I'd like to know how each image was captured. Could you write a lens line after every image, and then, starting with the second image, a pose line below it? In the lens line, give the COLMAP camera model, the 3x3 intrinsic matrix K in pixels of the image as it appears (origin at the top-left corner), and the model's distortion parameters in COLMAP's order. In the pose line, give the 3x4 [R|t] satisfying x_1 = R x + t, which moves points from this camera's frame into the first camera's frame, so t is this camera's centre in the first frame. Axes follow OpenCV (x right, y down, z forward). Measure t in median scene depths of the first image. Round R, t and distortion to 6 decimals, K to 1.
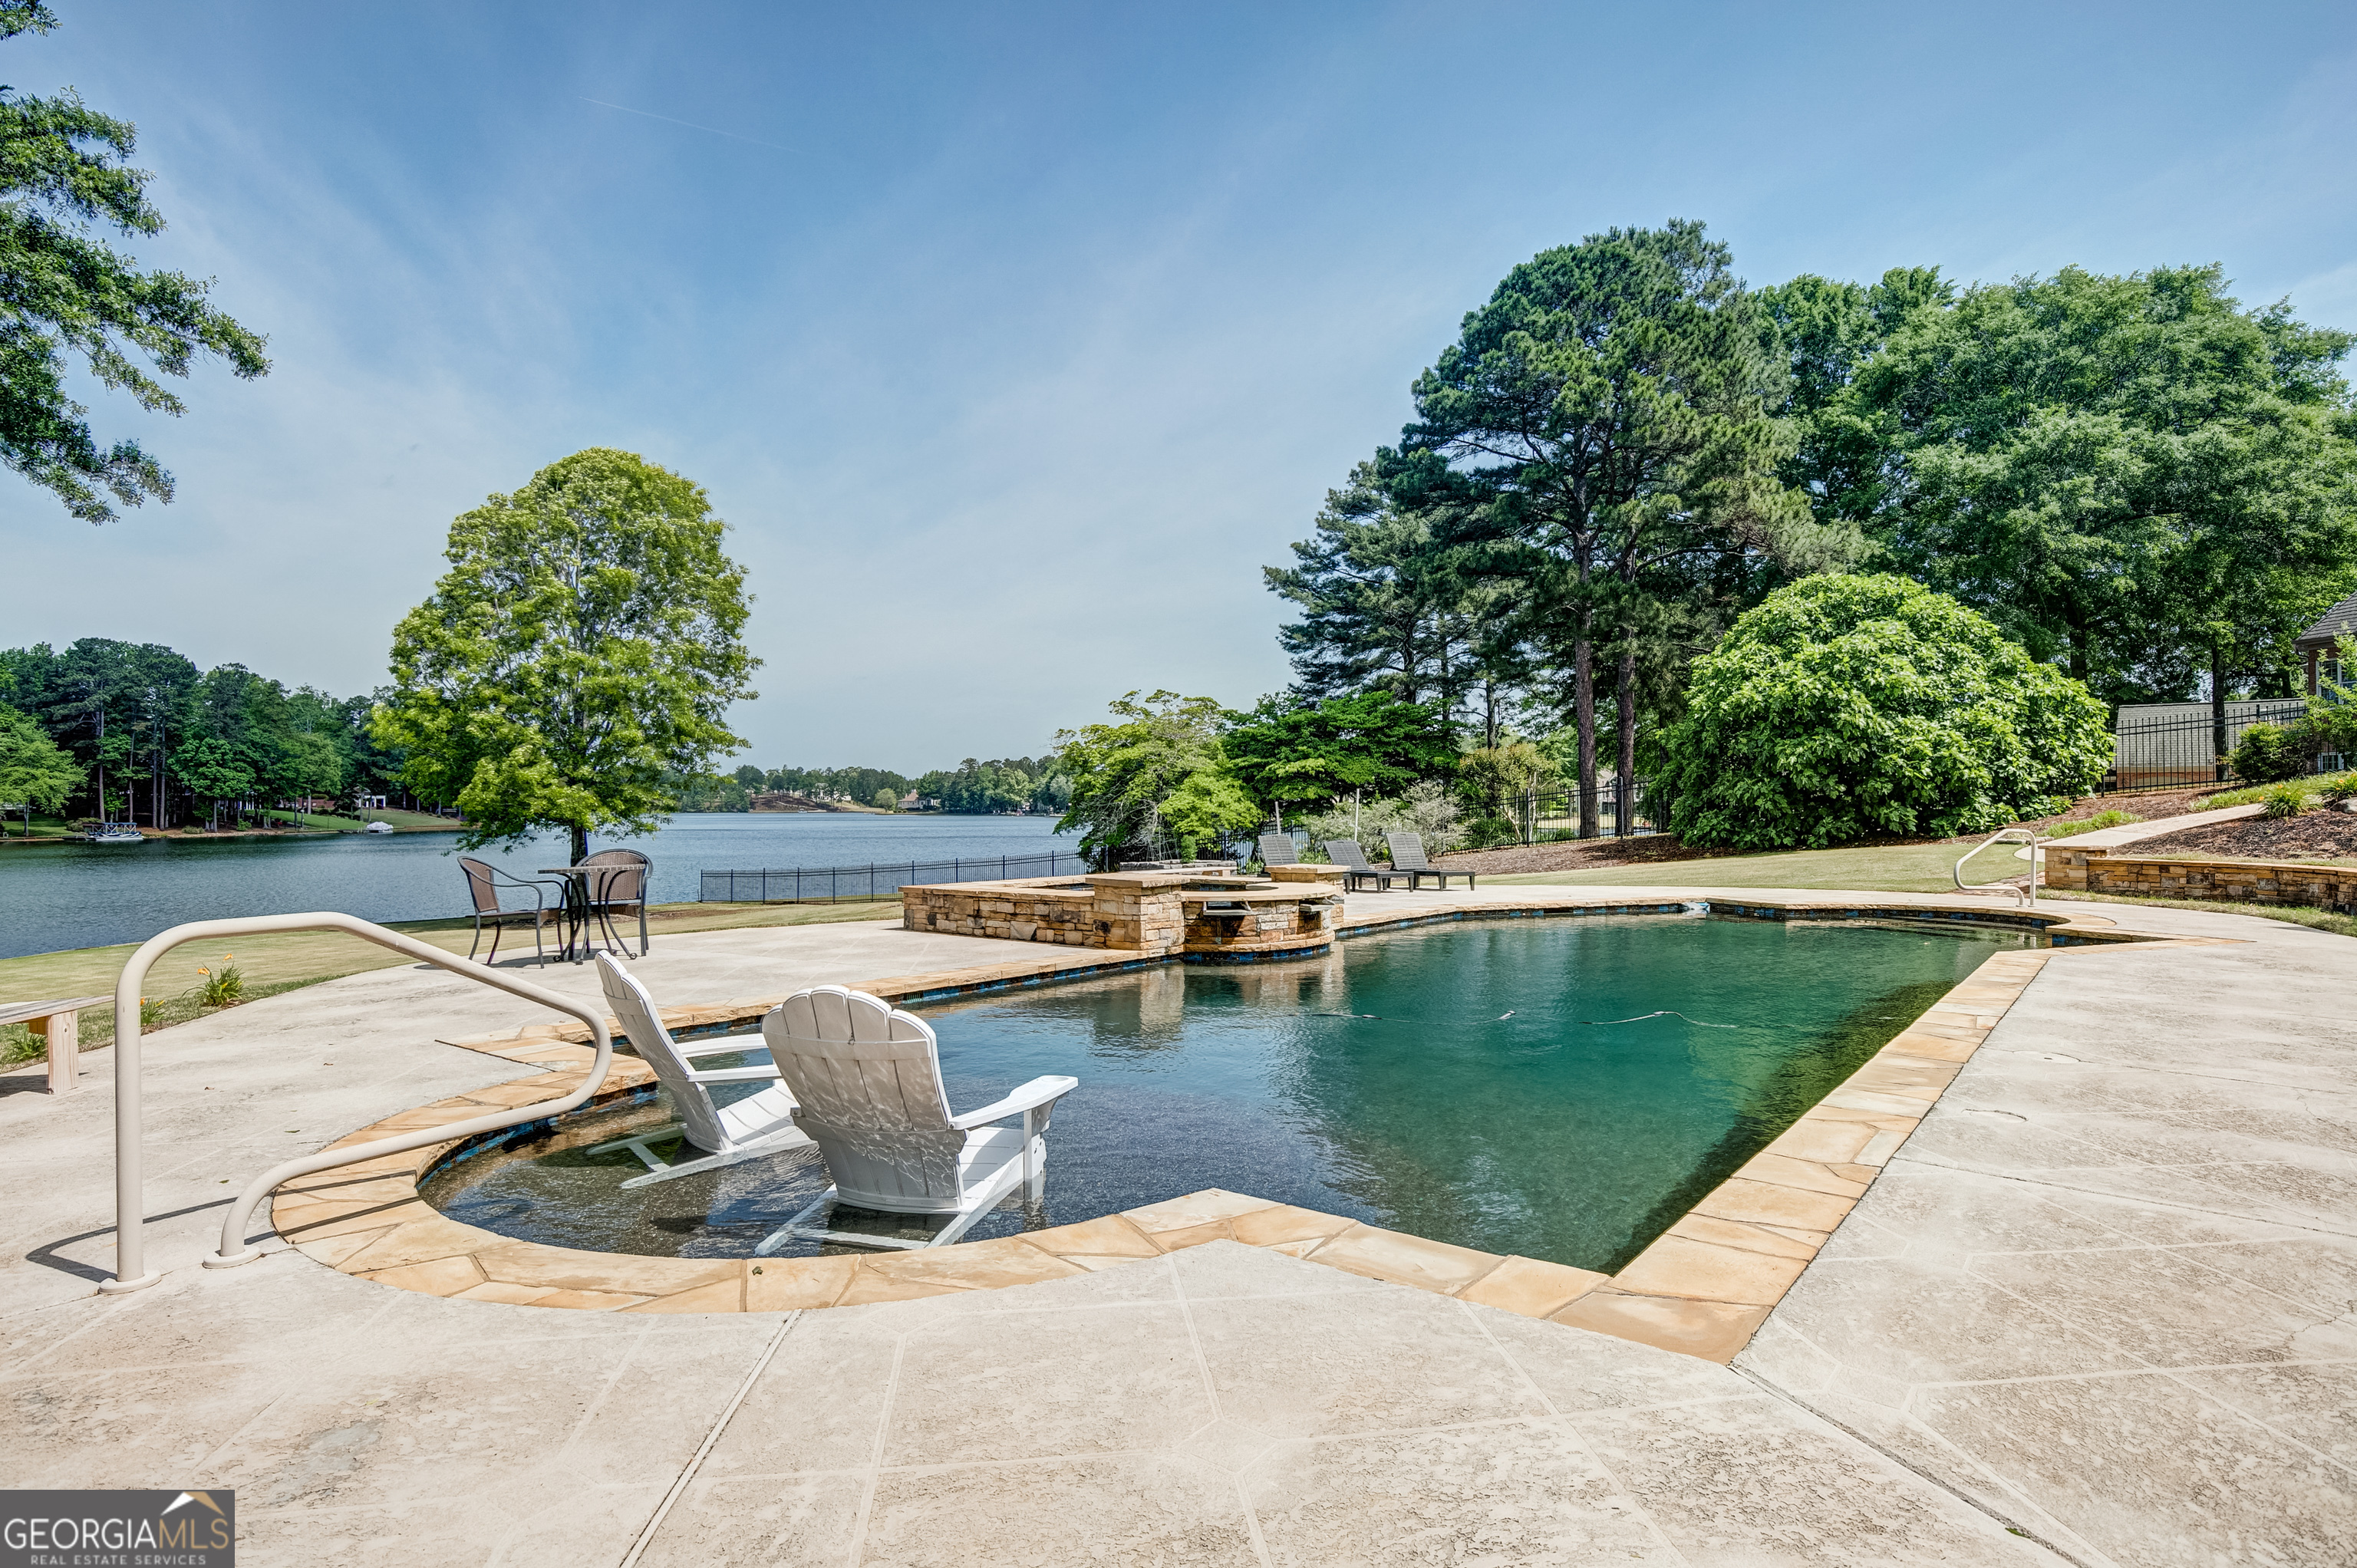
lens RADIAL K [[1318.0, 0, 1153.1], [0, 1318.0, 781.0], [0, 0, 1]] dist [-0.005919, 0.007439]
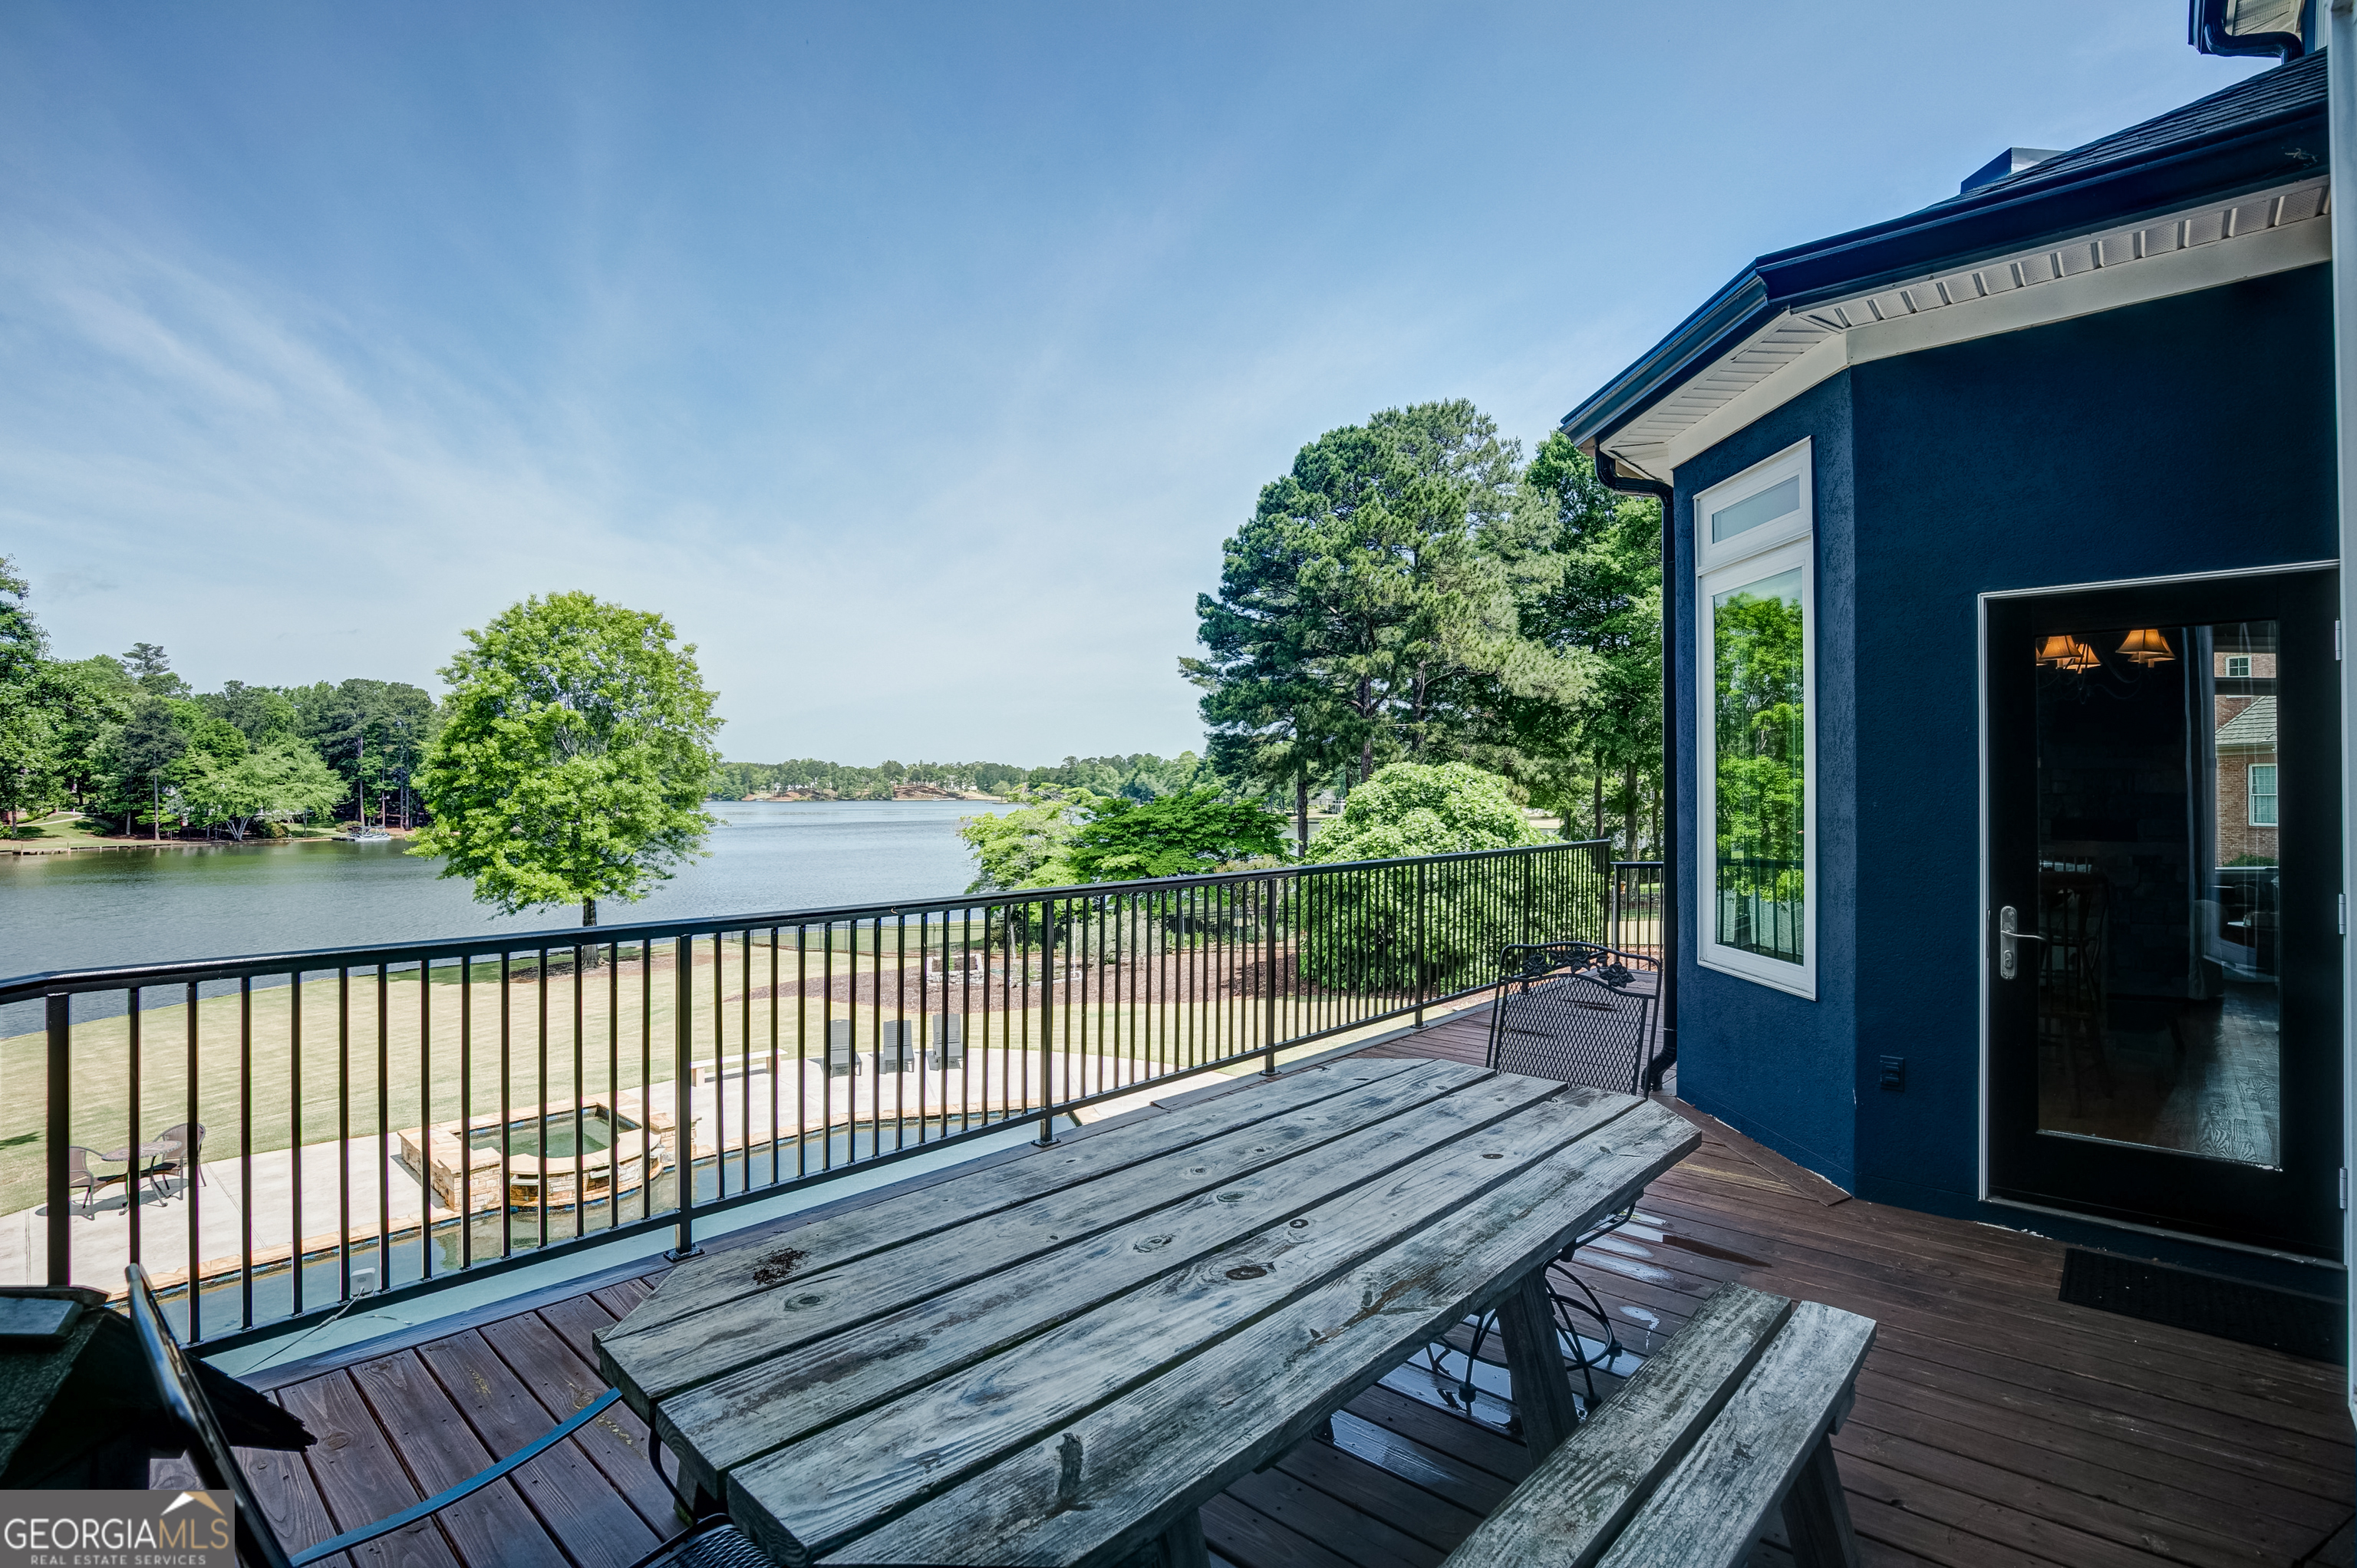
lens RADIAL K [[1116.6, 0, 1204.3], [0, 1116.6, 781.5], [0, 0, 1]] dist [-0.037664, 0.007253]
pose [[0.999085, 0.002335, -0.042715, 0.100585], [-0.001625, 0.999860, 0.016639, -0.045187], [0.042748, -0.016554, 0.998949, -0.041215]]
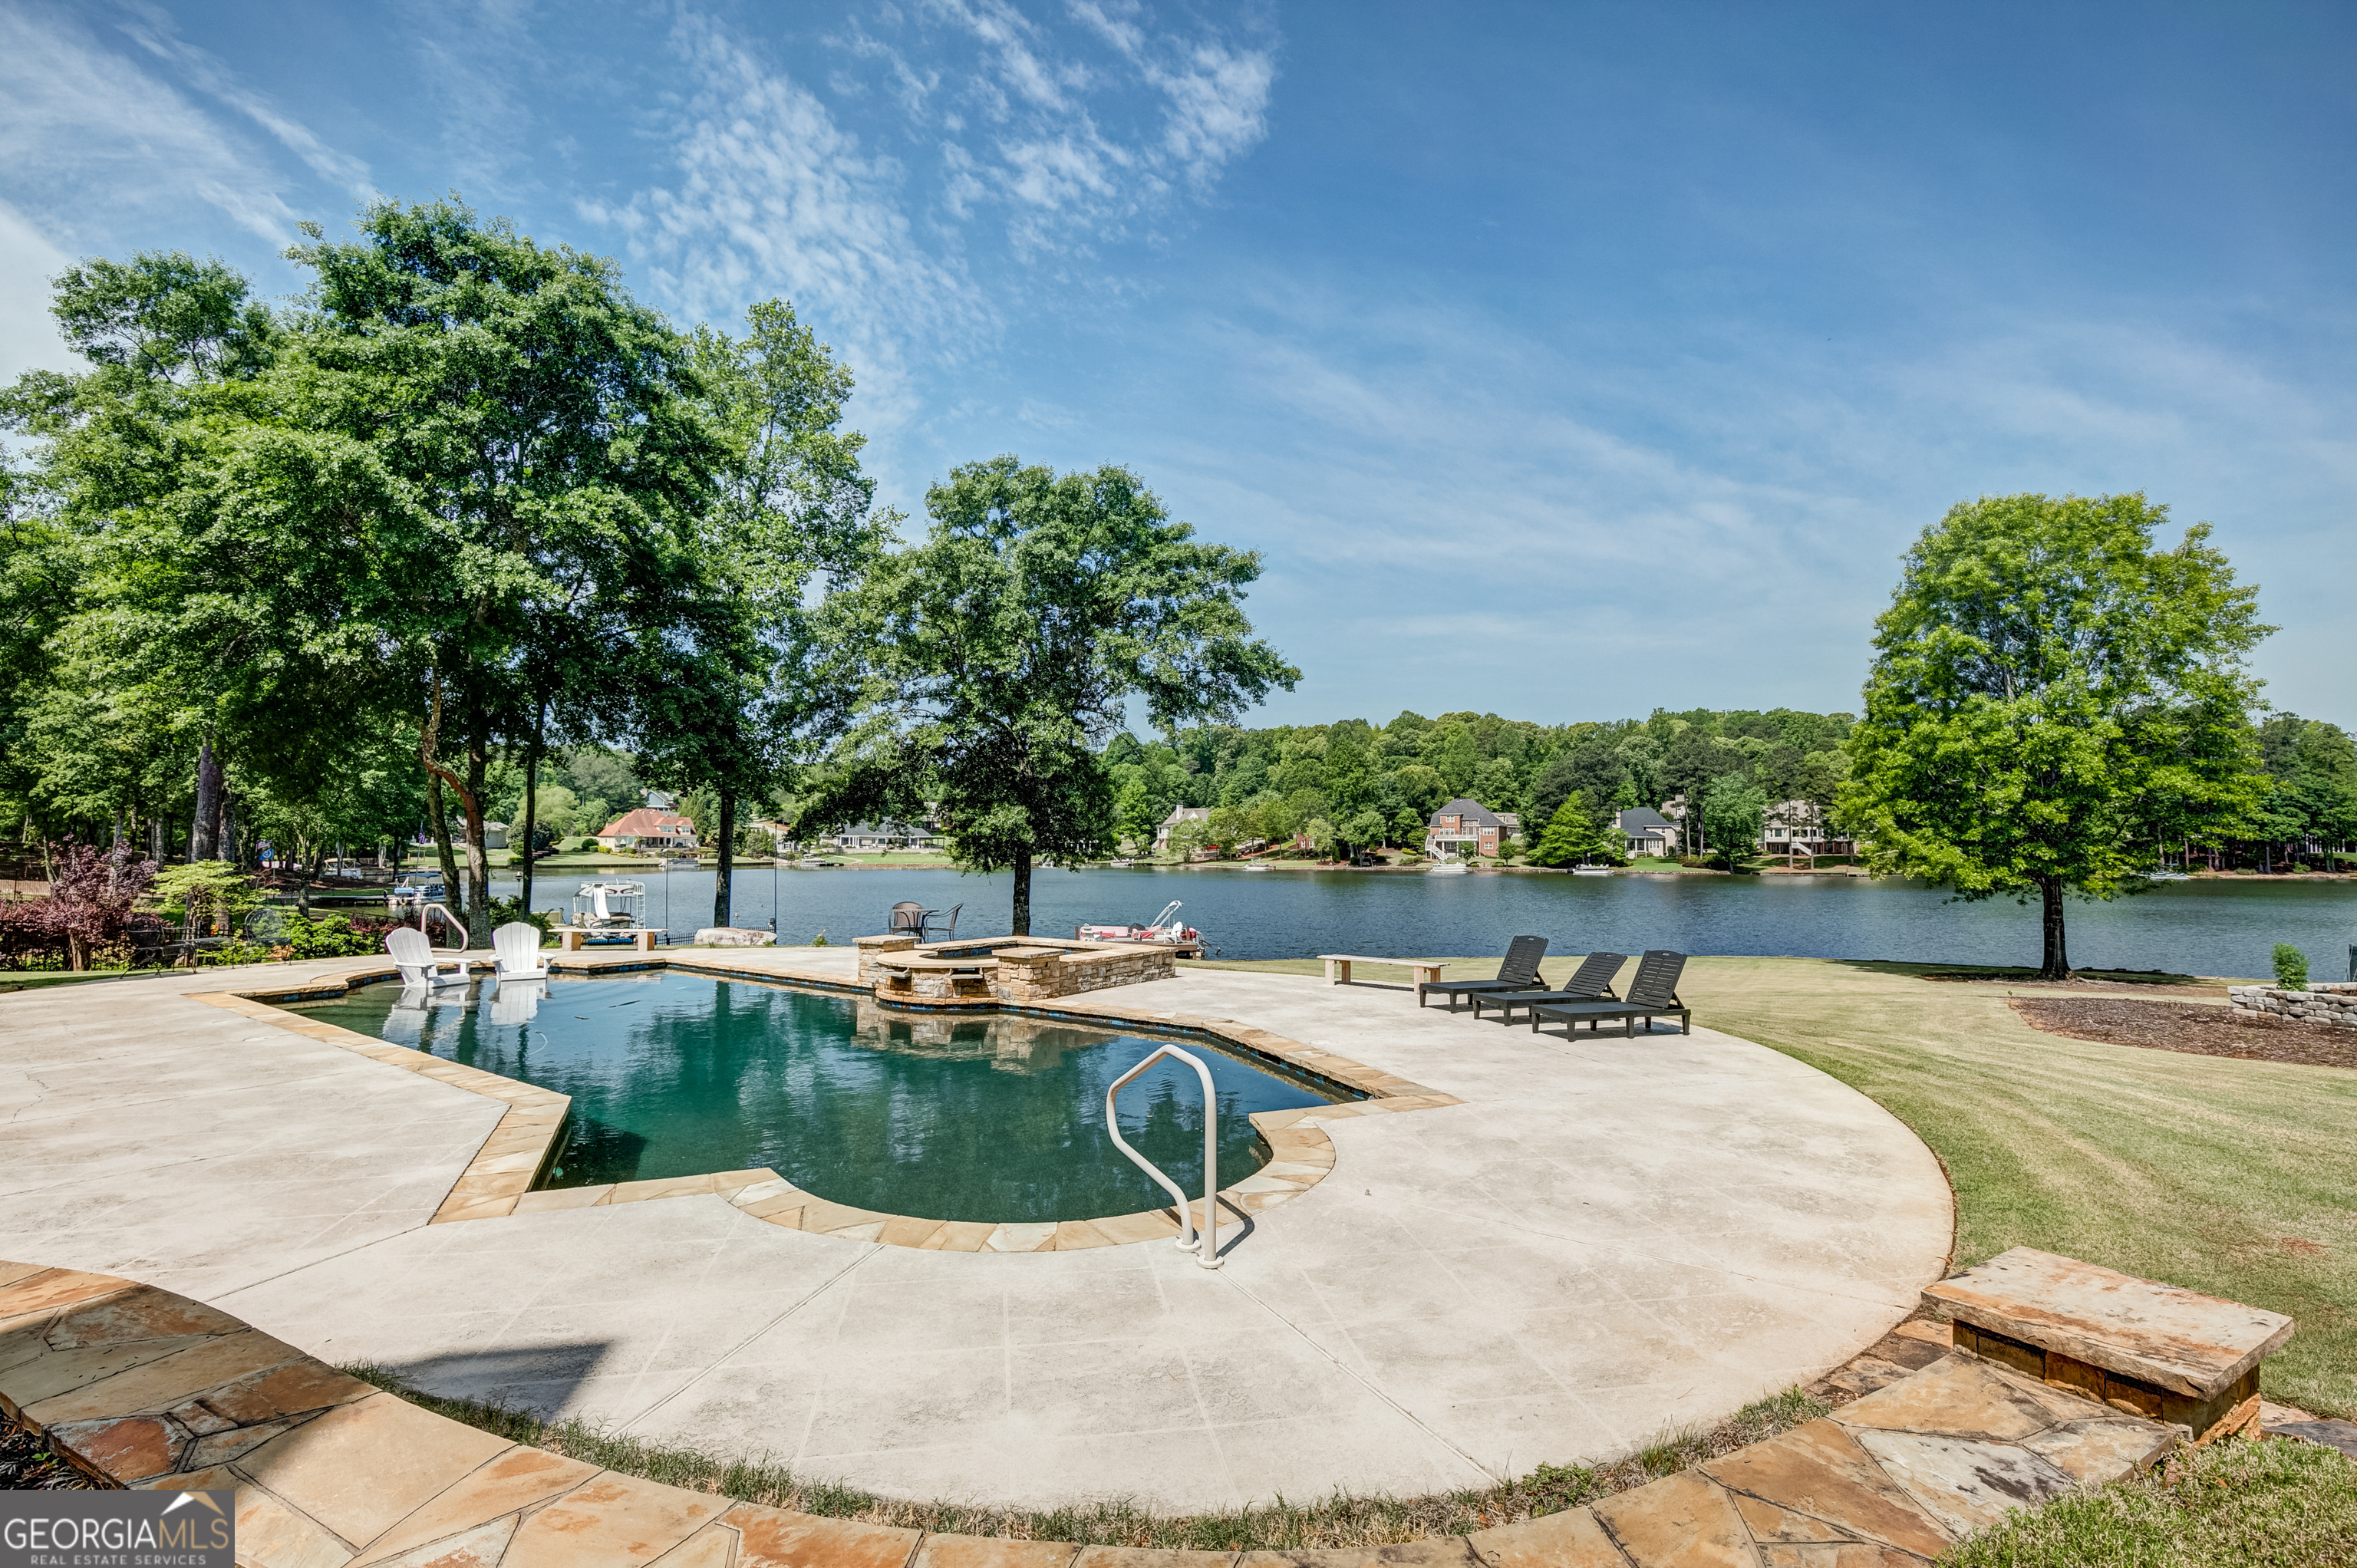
lens RADIAL K [[1116.6, 0, 1171.3], [0, 1116.6, 778.9], [0, 0, 1]] dist [-0.037664, 0.007253]
pose [[0.054575, -0.048638, -0.997324, 0.173548], [0.015572, 0.998733, -0.047855, -0.015798], [0.998388, -0.012918, 0.055263, 0.123151]]
